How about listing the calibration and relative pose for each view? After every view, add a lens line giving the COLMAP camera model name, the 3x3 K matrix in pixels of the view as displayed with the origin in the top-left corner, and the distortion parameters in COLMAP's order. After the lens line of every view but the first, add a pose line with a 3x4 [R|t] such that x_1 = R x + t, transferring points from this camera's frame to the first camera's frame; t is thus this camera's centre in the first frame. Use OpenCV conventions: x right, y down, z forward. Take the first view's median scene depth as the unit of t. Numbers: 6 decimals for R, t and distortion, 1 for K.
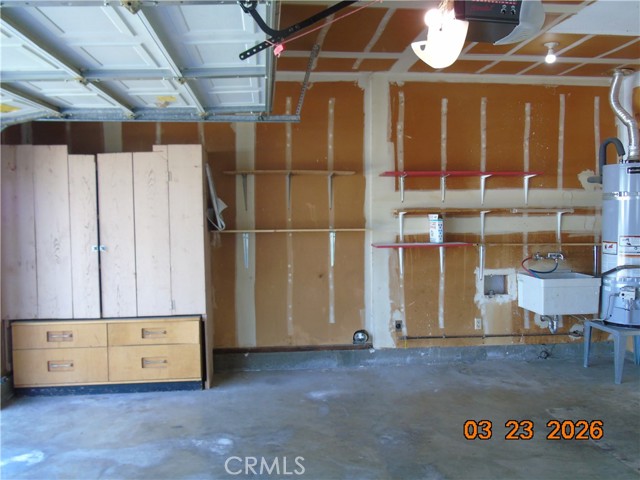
lens RADIAL K [[586.8, 0, 320.0], [0, 586.8, 240.0], [0, 0, 1]] dist [-0.009477, 0.006531]
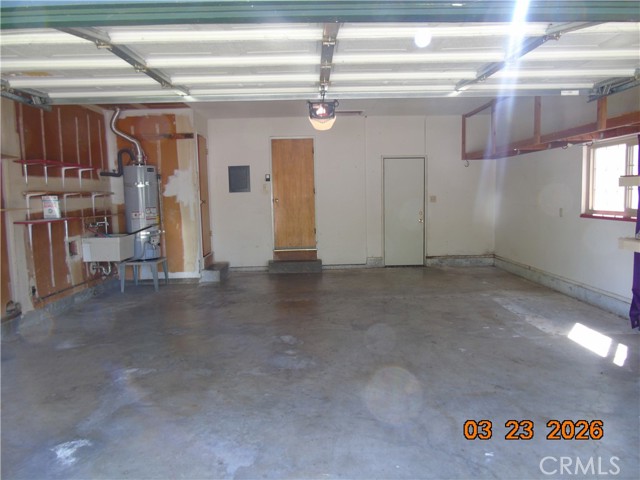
lens RADIAL K [[481.3, 0, 320.0], [0, 481.3, 240.0], [0, 0, 1]] dist [0.002288, 0.000750]
pose [[0.074179, -0.086901, 0.993451, -0.784971], [0.073240, 0.993980, 0.081478, 0.008255], [-0.994552, 0.066716, 0.080097, 0.345127]]
